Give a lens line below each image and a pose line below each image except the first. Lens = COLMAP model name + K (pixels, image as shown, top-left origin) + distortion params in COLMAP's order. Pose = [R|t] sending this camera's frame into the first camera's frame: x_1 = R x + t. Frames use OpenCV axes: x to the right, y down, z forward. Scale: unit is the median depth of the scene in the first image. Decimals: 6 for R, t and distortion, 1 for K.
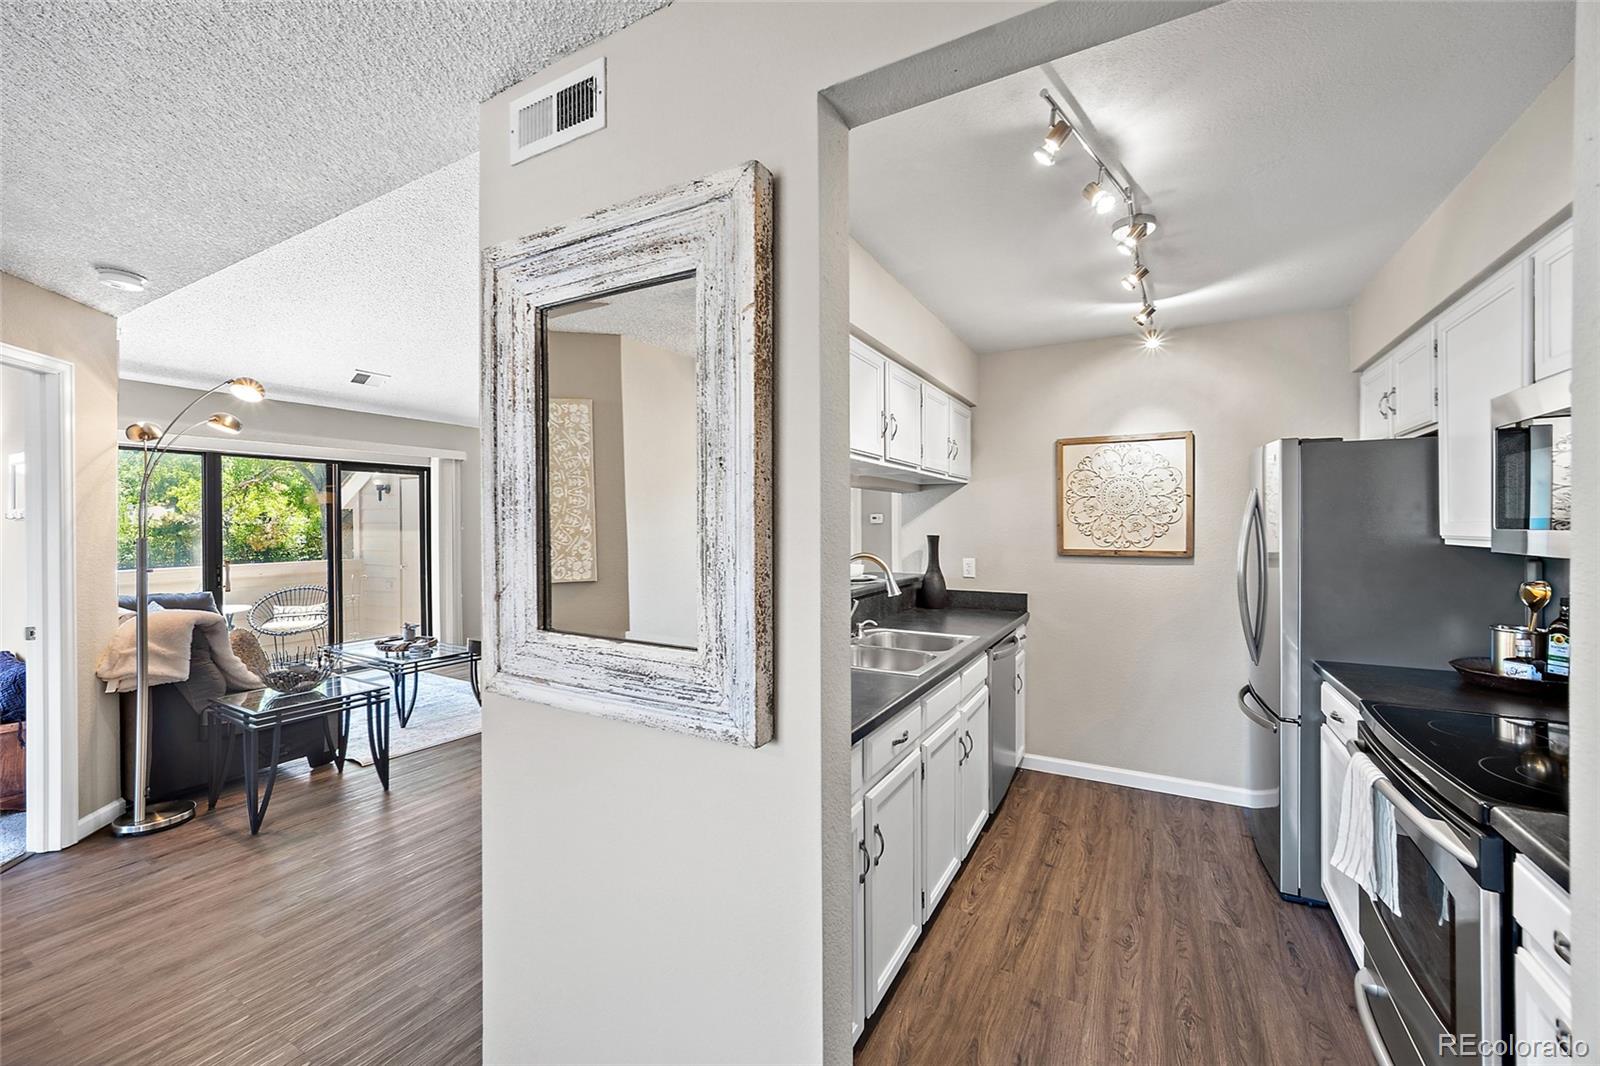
lens RADIAL K [[641.2, 0, 800.9], [0, 641.2, 526.0], [0, 0, 1]] dist [-0.001056, 0.000409]
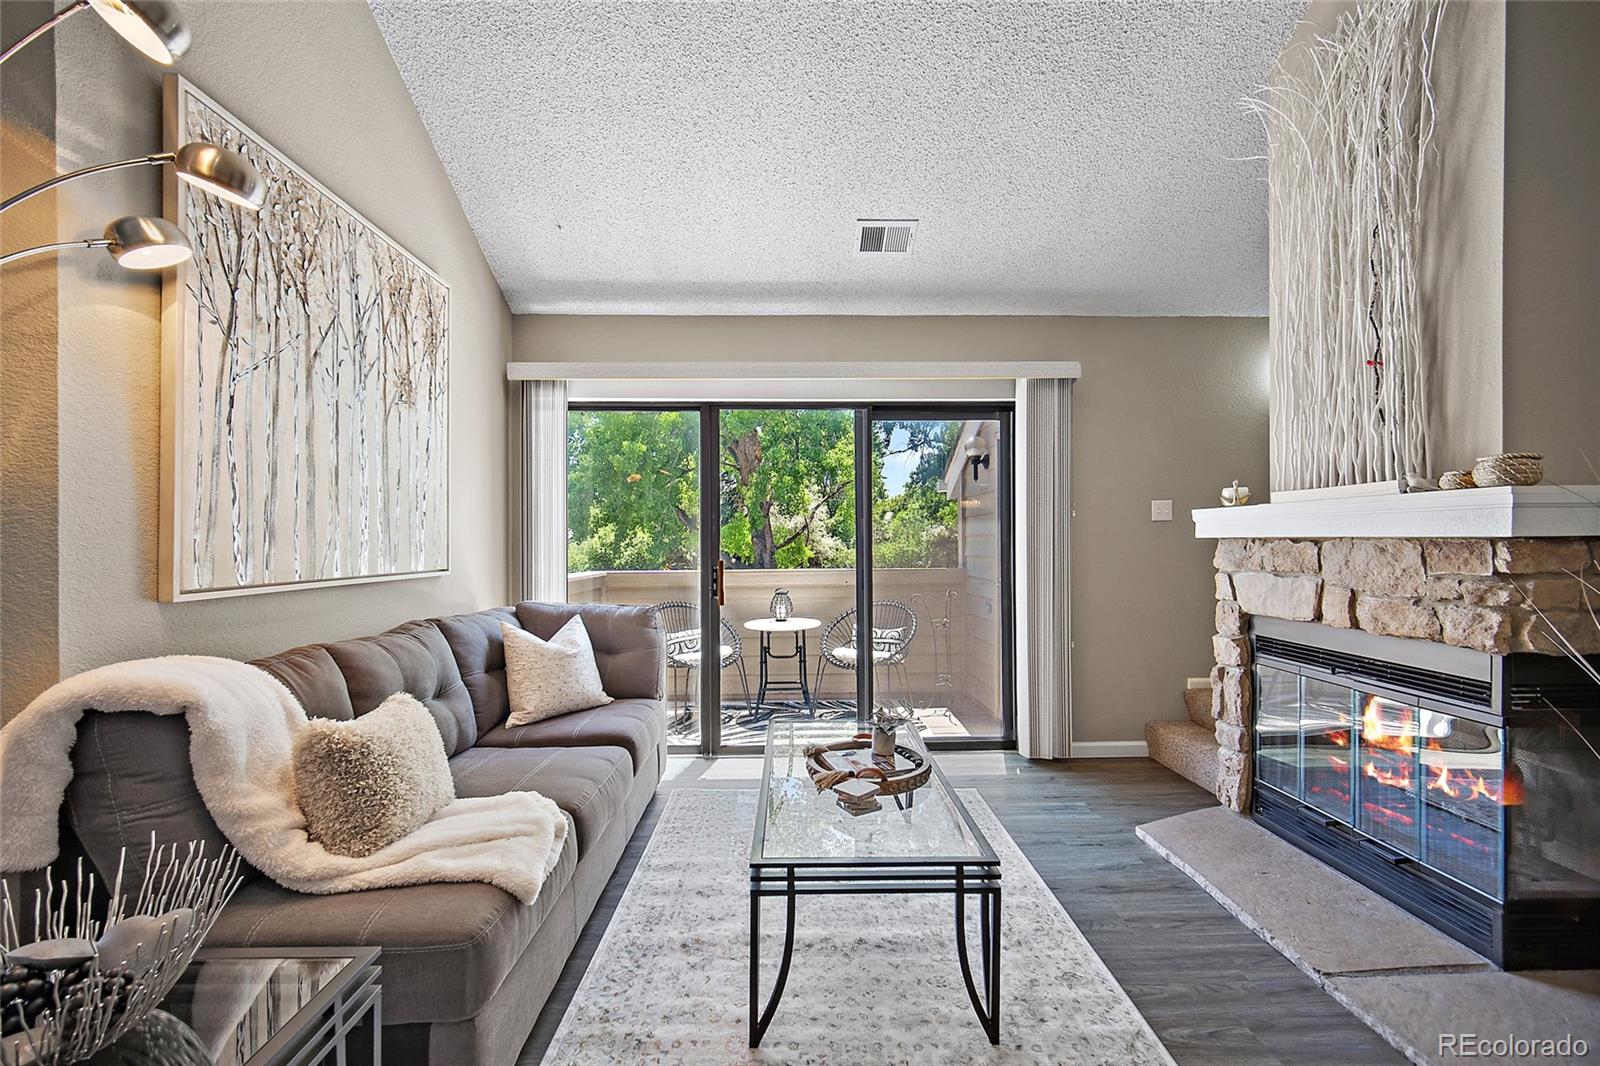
lens RADIAL K [[638.5, 0, 798.2], [0, 638.5, 545.6], [0, 0, 1]] dist [-0.001181, 0.000023]
pose [[0.512034, 0.003602, -0.858958, -0.471286], [0.000082, 0.999991, 0.004243, 0.062809], [0.858965, -0.002243, 0.512029, 1.273836]]
